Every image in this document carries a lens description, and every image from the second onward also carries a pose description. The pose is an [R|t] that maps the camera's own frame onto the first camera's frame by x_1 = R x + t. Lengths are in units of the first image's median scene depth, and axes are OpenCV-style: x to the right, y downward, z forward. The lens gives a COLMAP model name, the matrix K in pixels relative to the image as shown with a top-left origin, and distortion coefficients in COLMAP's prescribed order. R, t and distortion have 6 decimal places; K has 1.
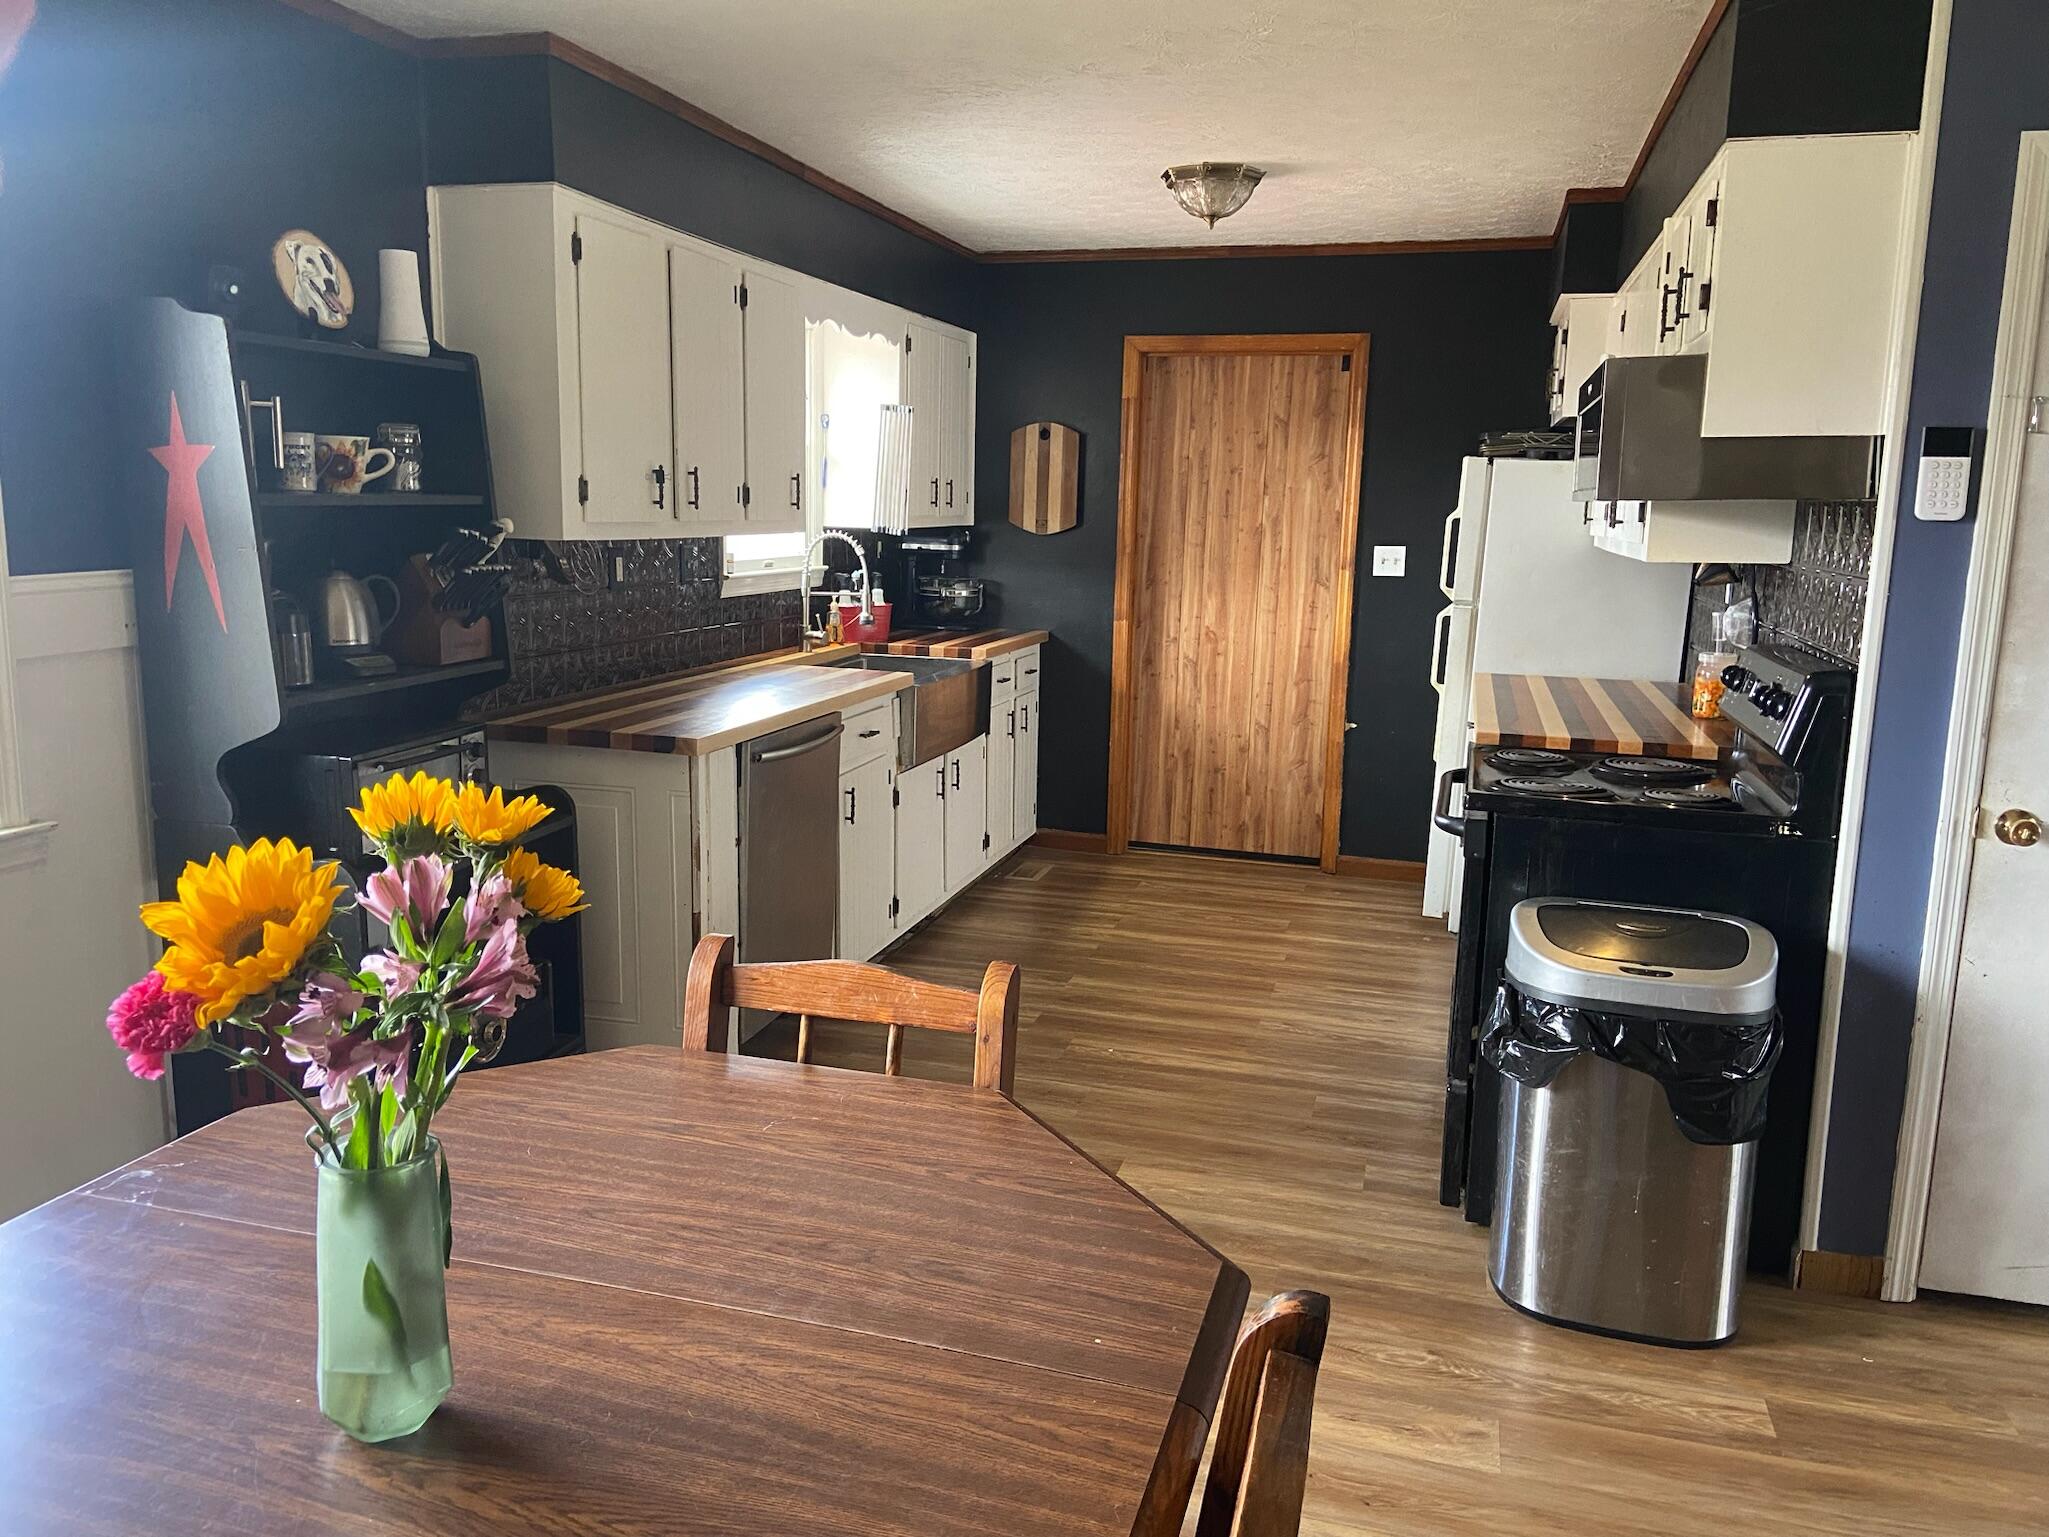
lens RADIAL K [[1539.0, 0, 1010.9], [0, 1539.0, 770.1], [0, 0, 1]] dist [0.130791, -0.161238]
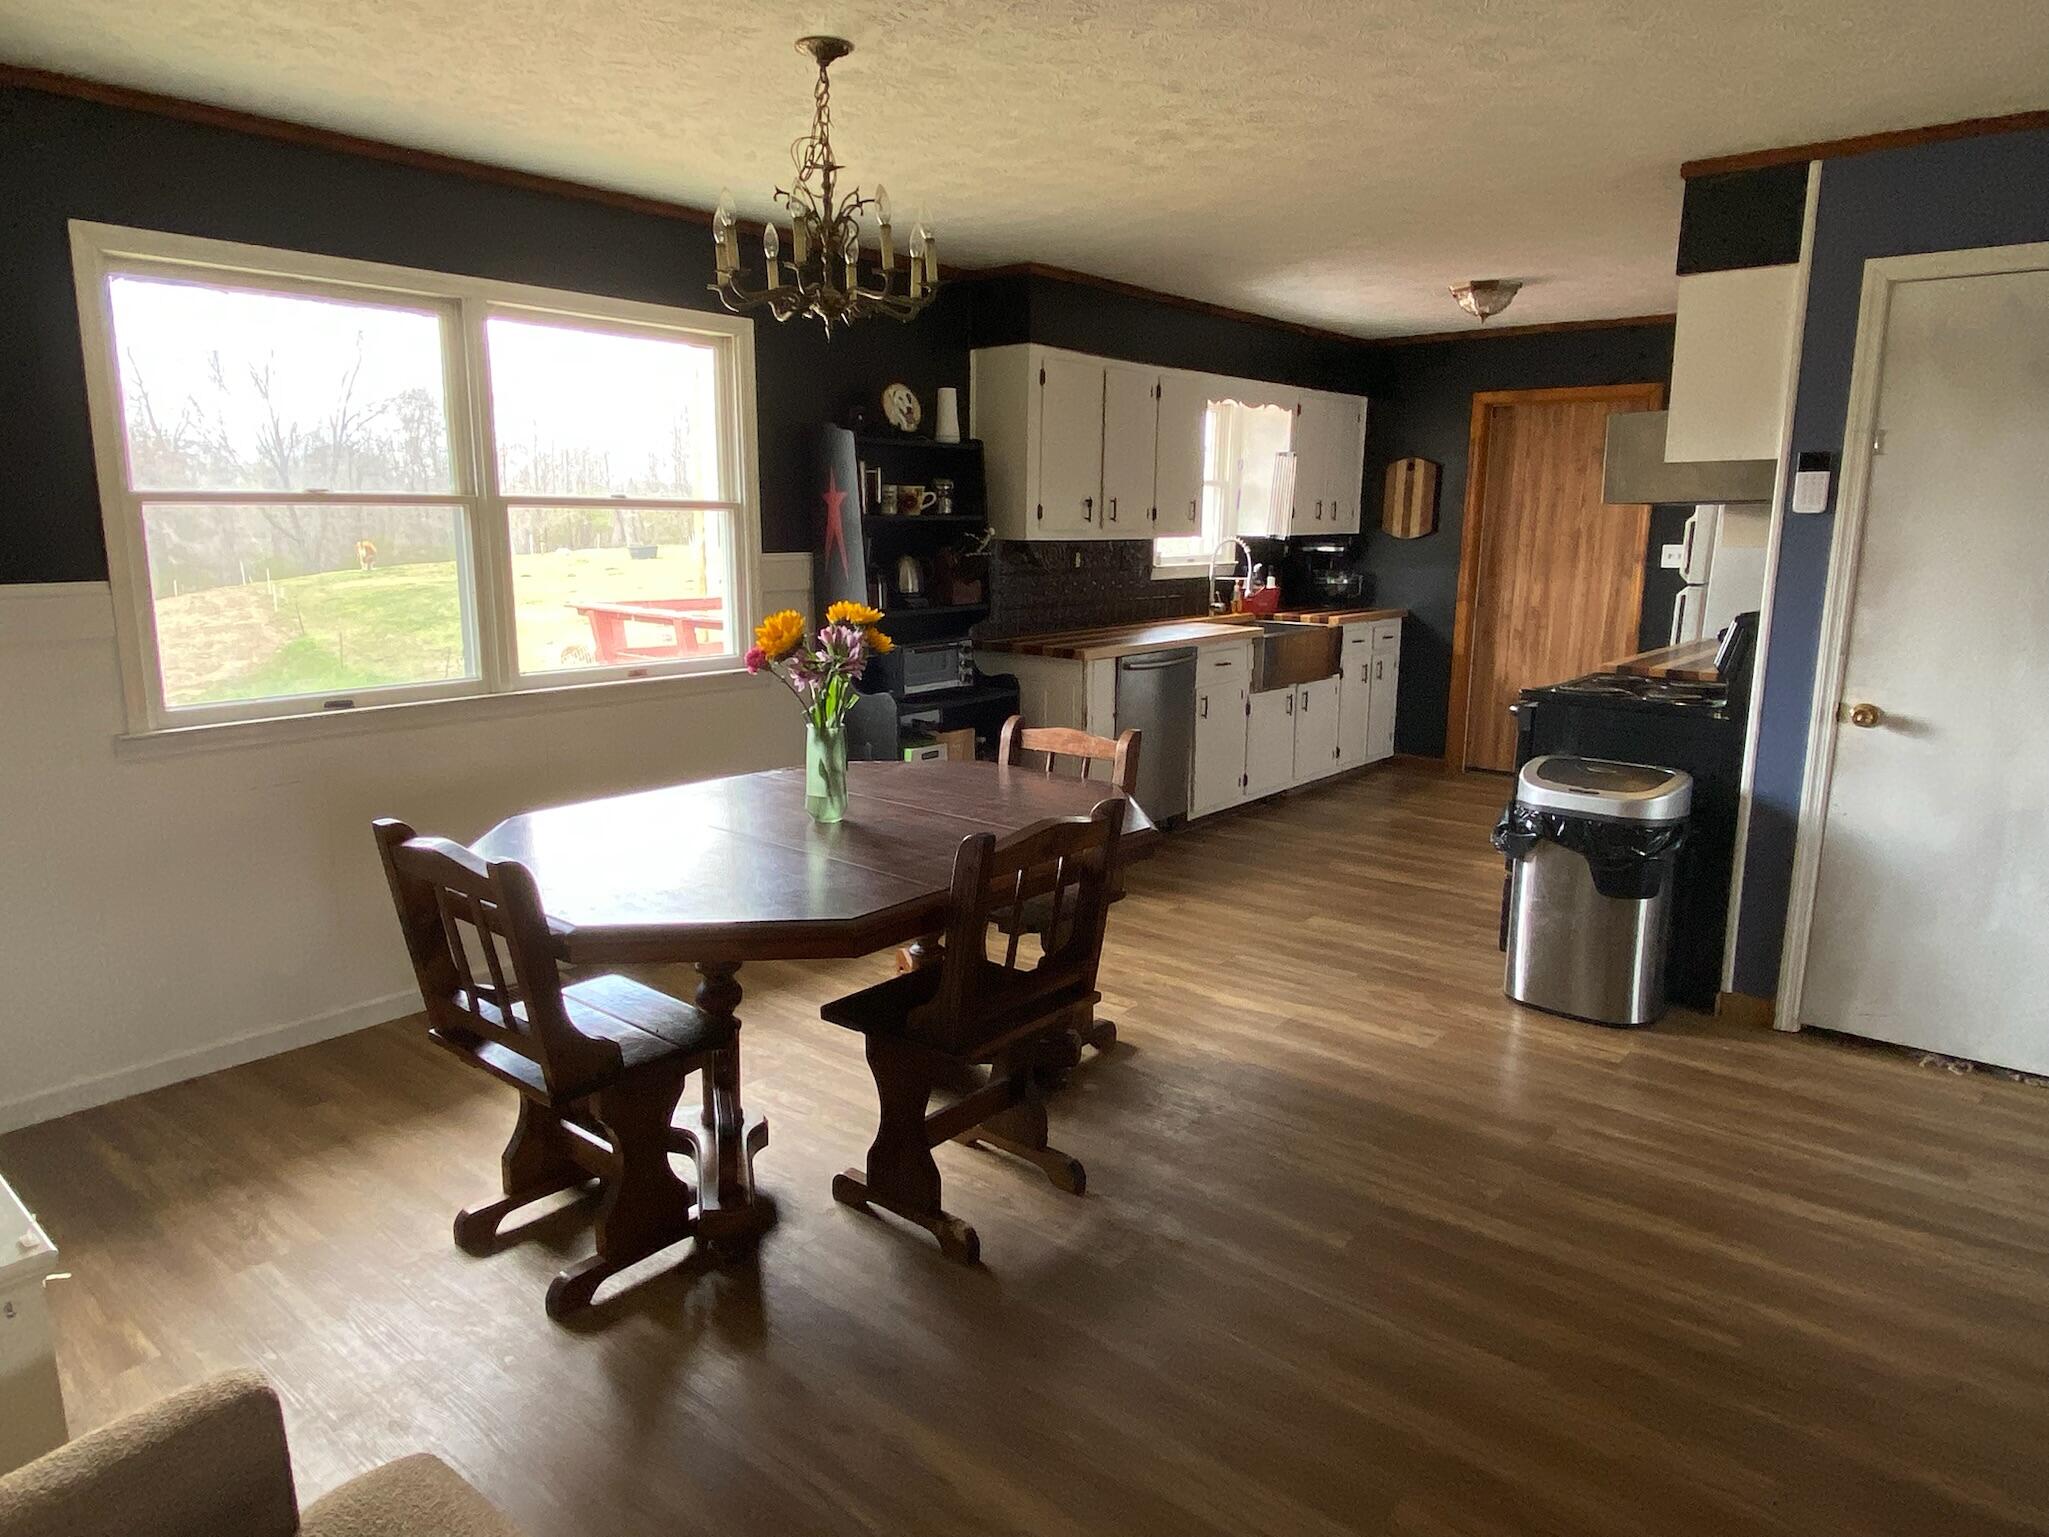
lens RADIAL K [[1304.6, 0, 1024.5], [0, 1304.6, 768.5], [0, 0, 1]] dist [0.106475, -0.114020]
pose [[0.919273, 0.061093, -0.388850, 0.210685], [-0.057400, 0.998128, 0.021120, 0.056532], [0.389412, 0.002905, 0.921059, -0.264208]]
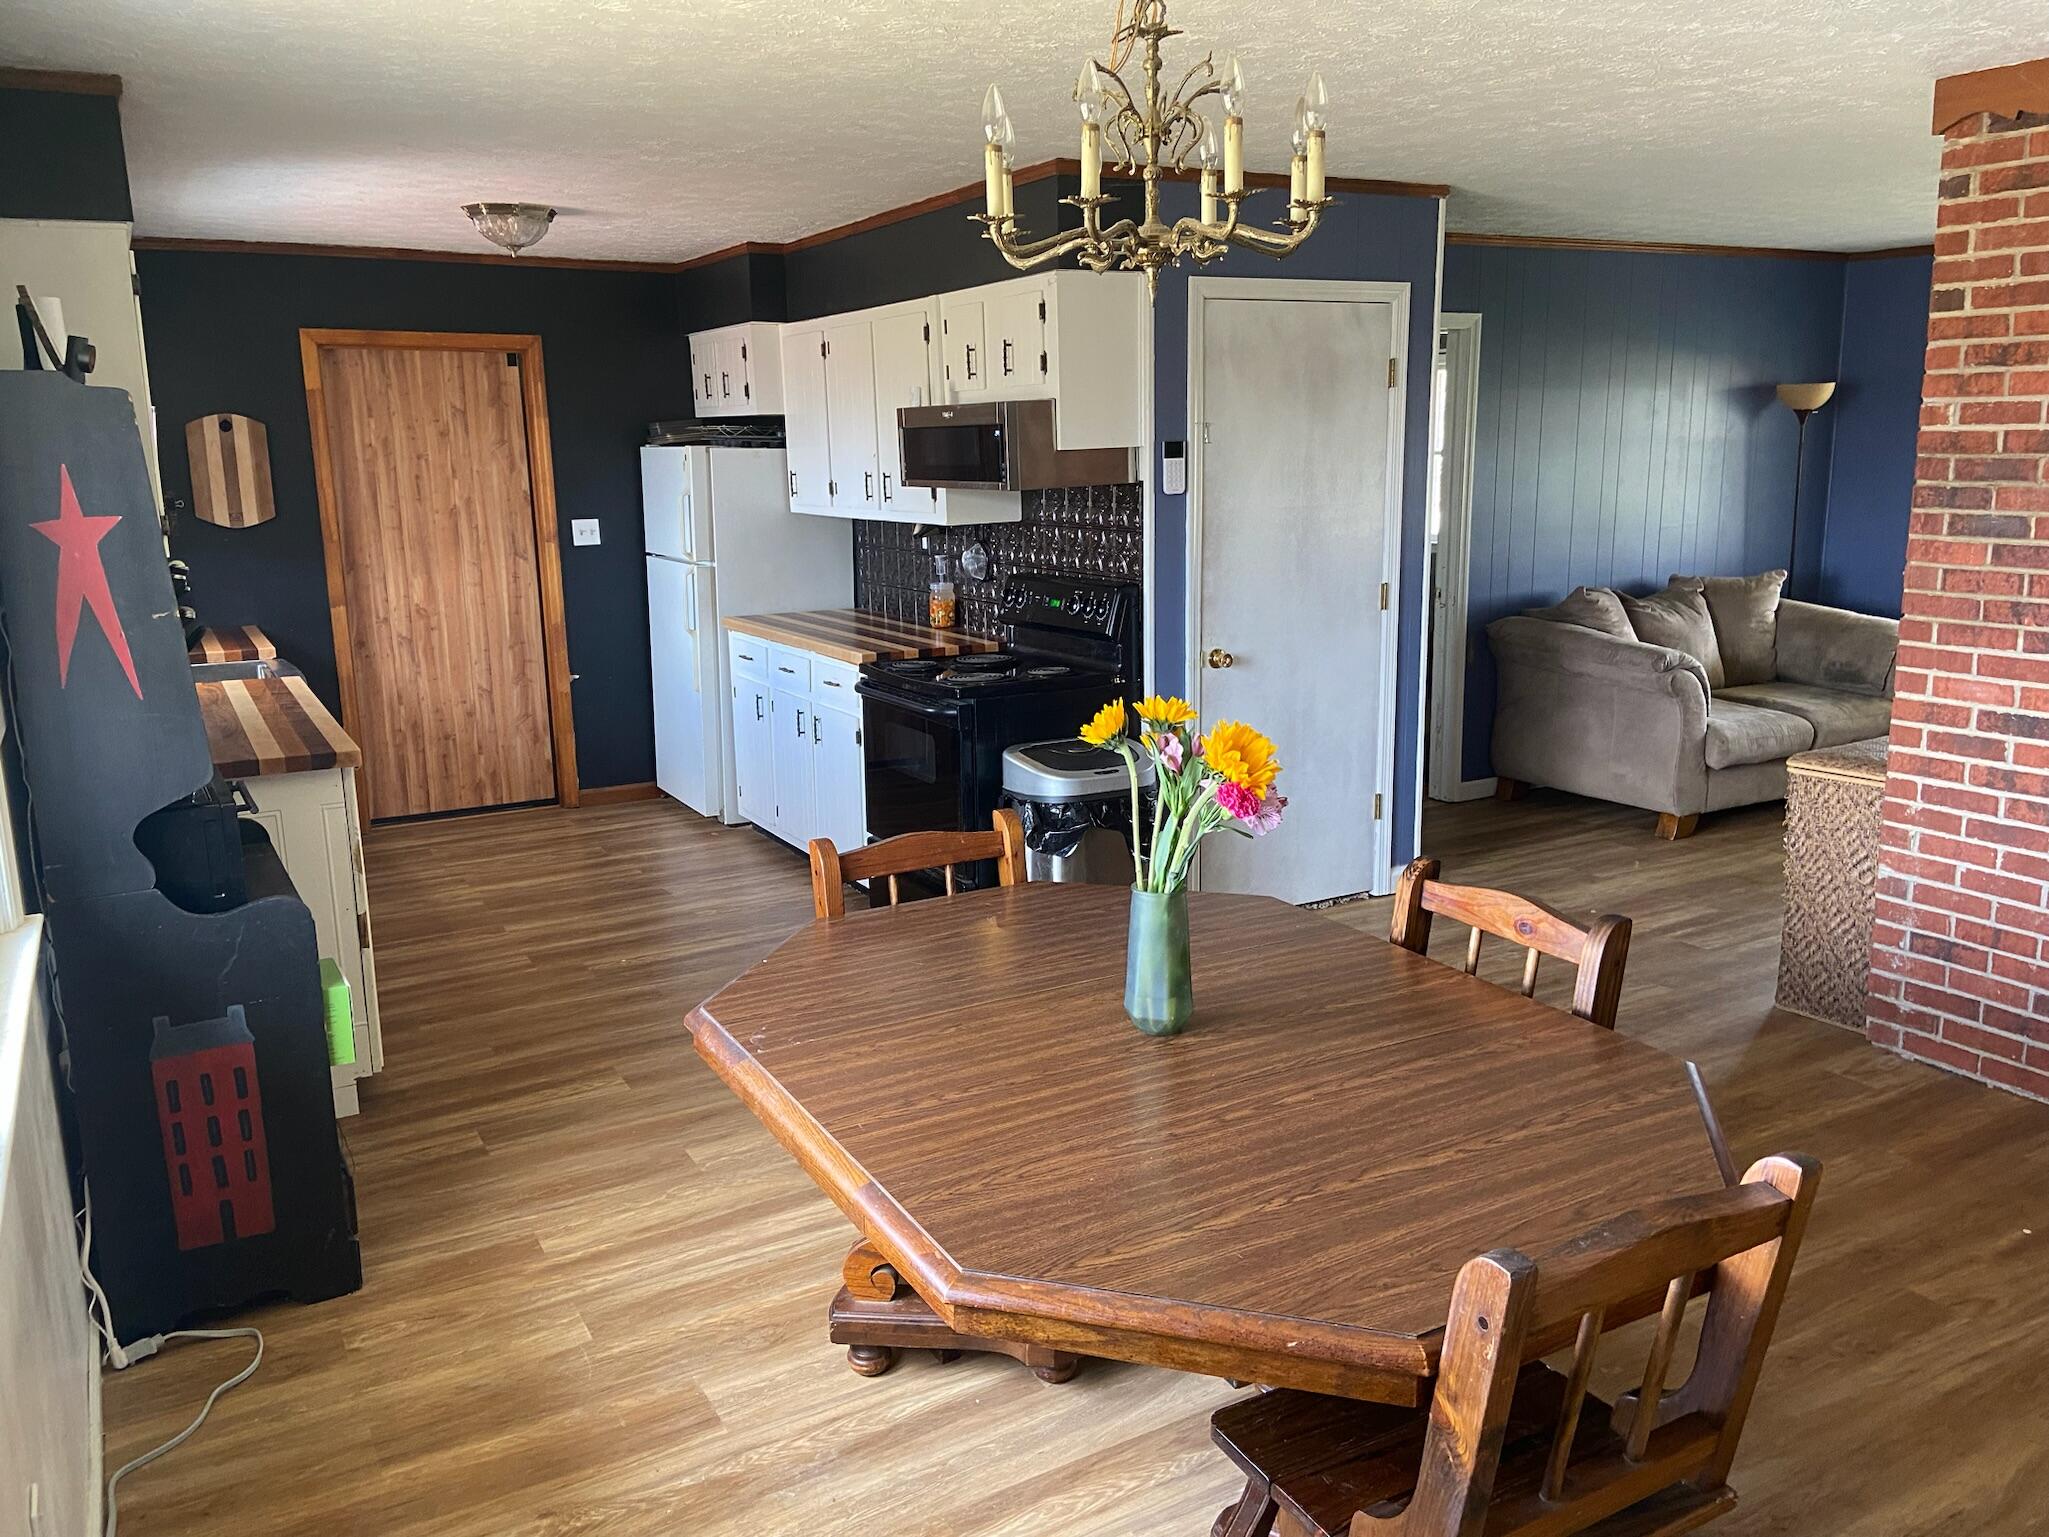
lens RADIAL K [[1539.0, 0, 1010.9], [0, 1539.0, 770.1], [0, 0, 1]] dist [0.130791, -0.161238]
pose [[0.696966, -0.183393, 0.693257, -0.423396], [0.158533, 0.982230, 0.100457, -0.029095], [-0.699361, 0.039890, 0.713655, -0.056674]]
